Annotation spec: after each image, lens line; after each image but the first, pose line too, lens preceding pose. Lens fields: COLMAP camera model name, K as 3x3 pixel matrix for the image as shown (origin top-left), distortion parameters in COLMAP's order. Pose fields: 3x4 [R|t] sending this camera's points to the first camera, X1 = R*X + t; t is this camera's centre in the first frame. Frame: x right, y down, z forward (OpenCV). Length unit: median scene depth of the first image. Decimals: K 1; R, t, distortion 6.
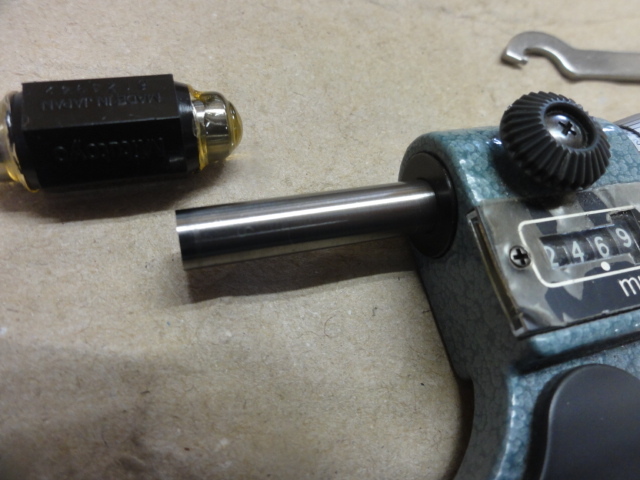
lens RADIAL K [[457.2, 0, 320.0], [0, 457.2, 240.0], [0, 0, 1]] dist [-0.021203, -0.003069]
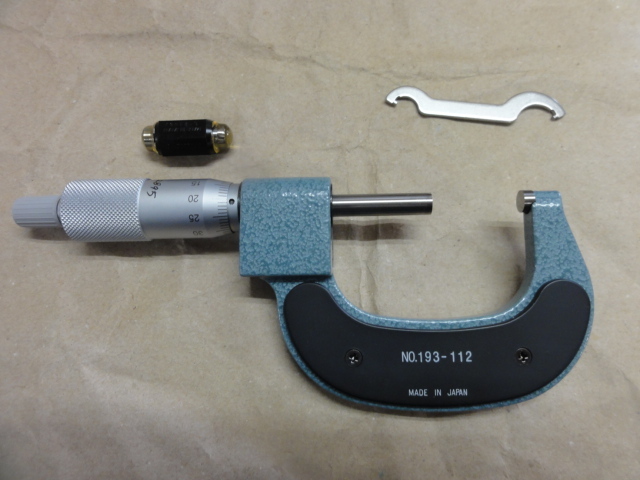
lens RADIAL K [[432.7, 0, 320.0], [0, 432.7, 240.0], [0, 0, 1]] dist [-0.013778, 0.004374]
pose [[0.951065, 0.176482, -0.253634, 0.776759], [-0.126471, 0.971271, 0.201589, -0.182987], [0.281924, -0.159647, 0.946061, -0.974169]]
